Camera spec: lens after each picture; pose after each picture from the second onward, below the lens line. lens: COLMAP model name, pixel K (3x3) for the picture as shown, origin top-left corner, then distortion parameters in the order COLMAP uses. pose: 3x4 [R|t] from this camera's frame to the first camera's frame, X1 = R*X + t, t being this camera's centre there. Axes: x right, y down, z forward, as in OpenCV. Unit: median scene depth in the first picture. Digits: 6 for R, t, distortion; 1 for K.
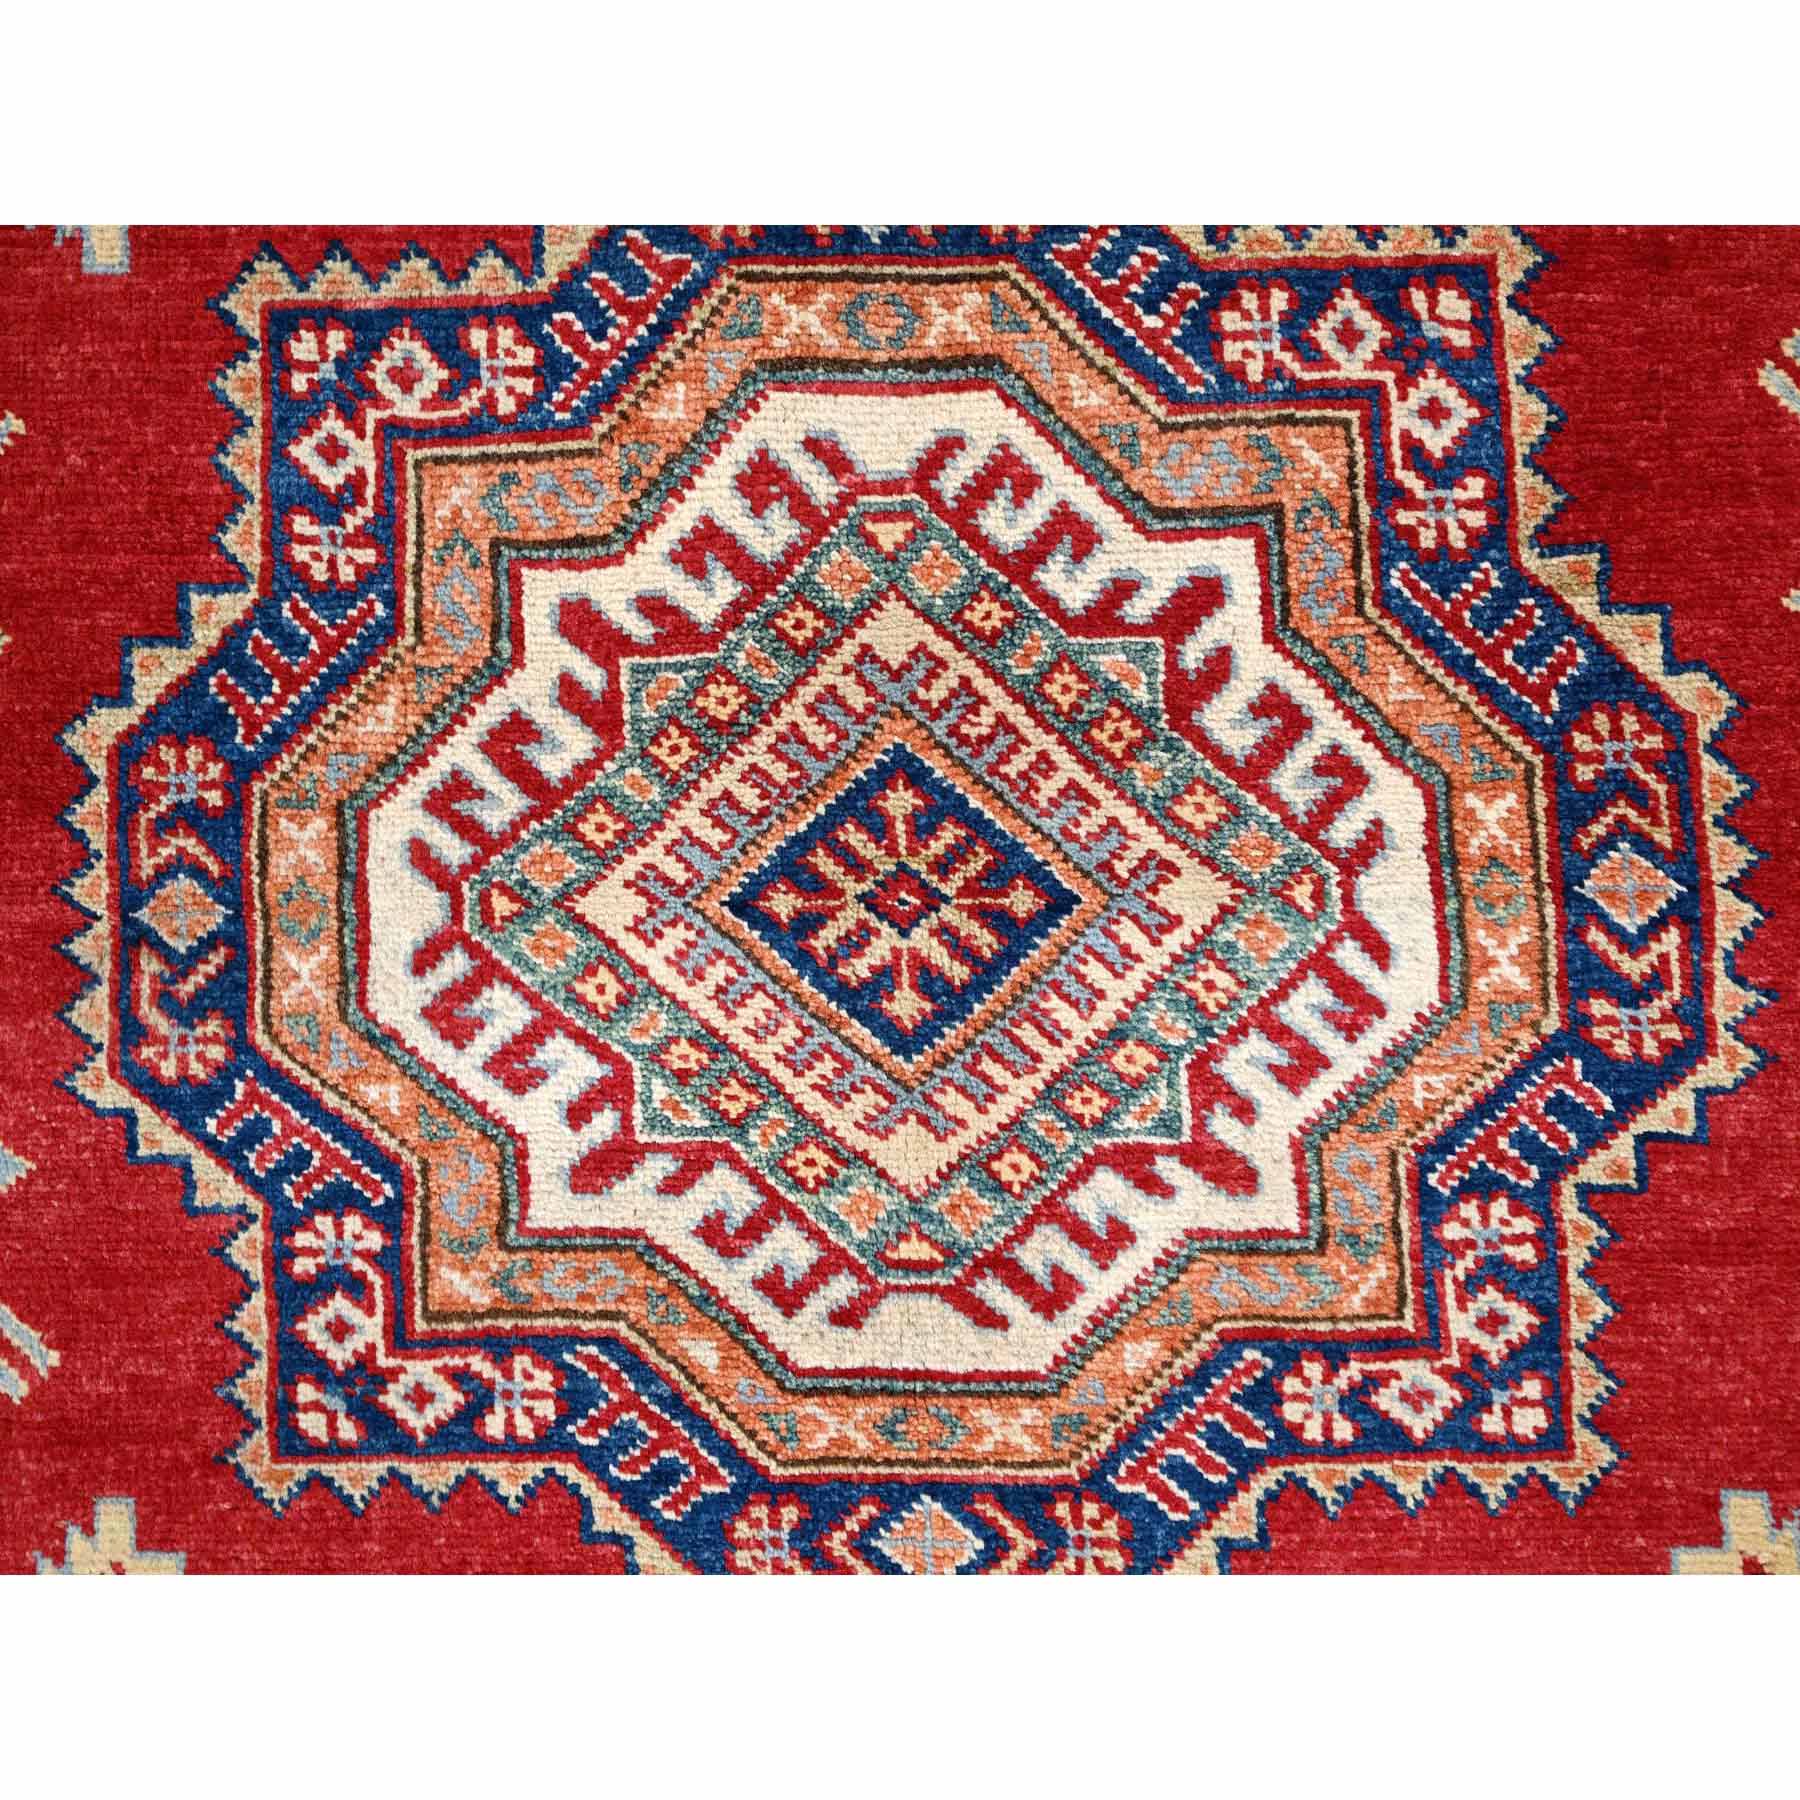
lens RADIAL K [[1722.1, 0, 882.5], [0, 1722.1, 899.9], [0, 0, 1]] dist [-0.002071, 0.000000]
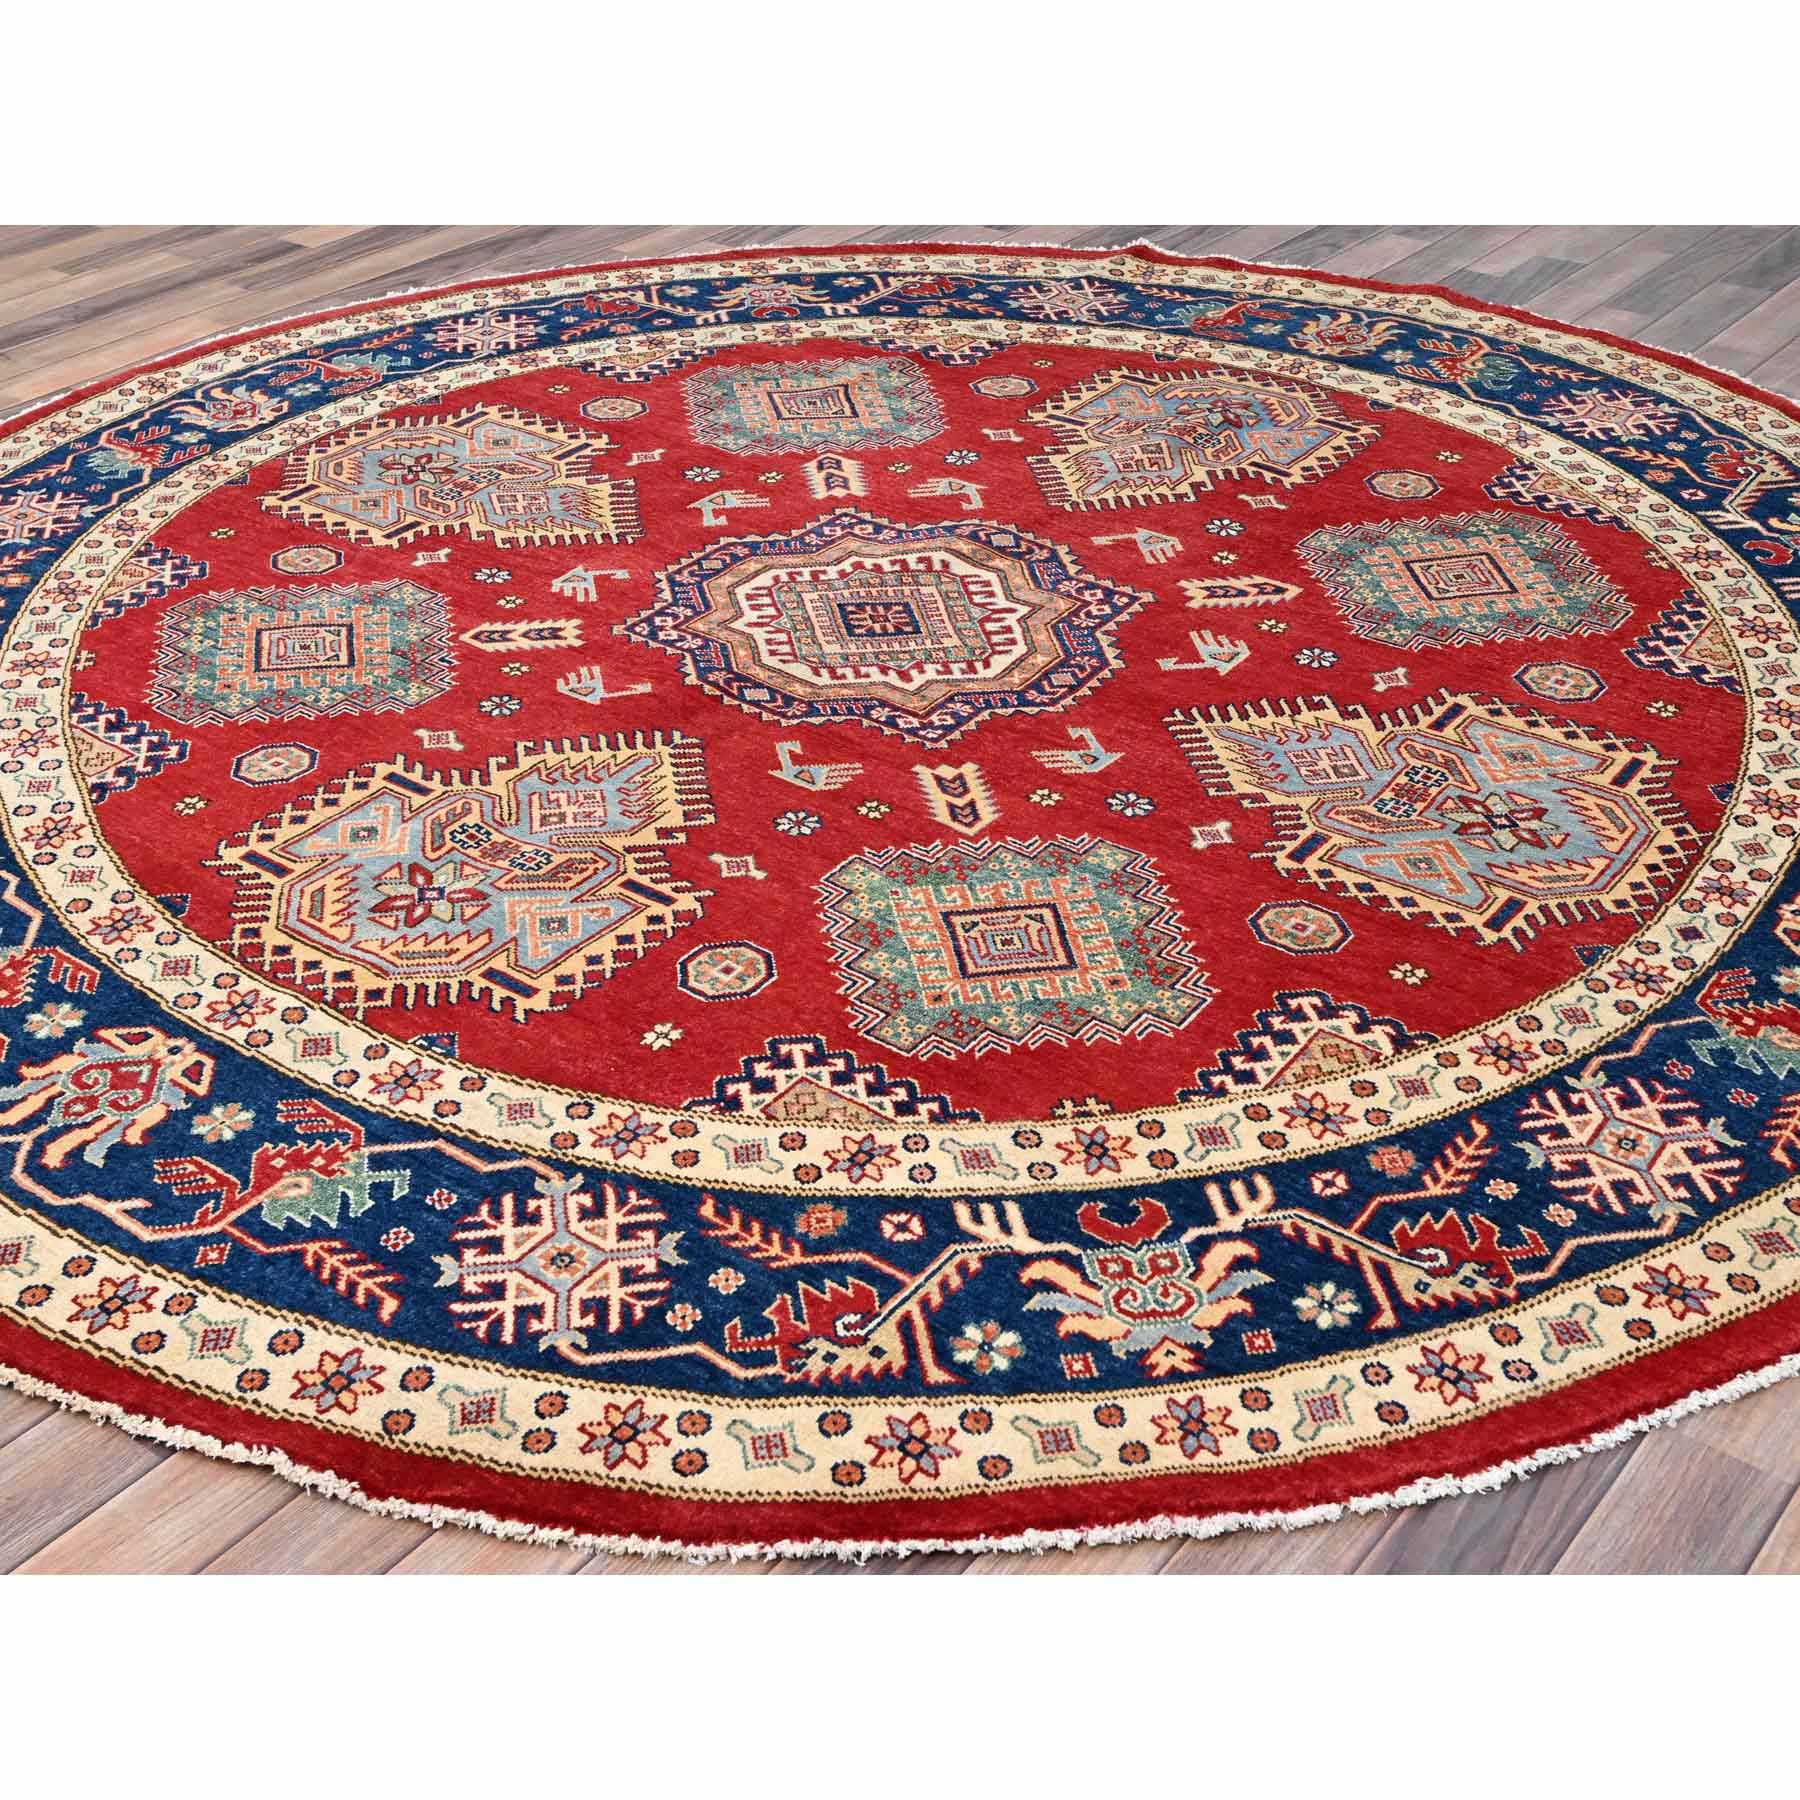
lens RADIAL K [[2366.6, 0, 910.8], [0, 2366.6, 900.6], [0, 0, 1]] dist [-0.004694, 0.000000]
pose [[0.785426, 0.341681, -0.516102, 2.555874], [-0.618480, 0.465939, -0.632759, 3.050300], [0.024270, 0.816184, 0.577283, -1.153149]]
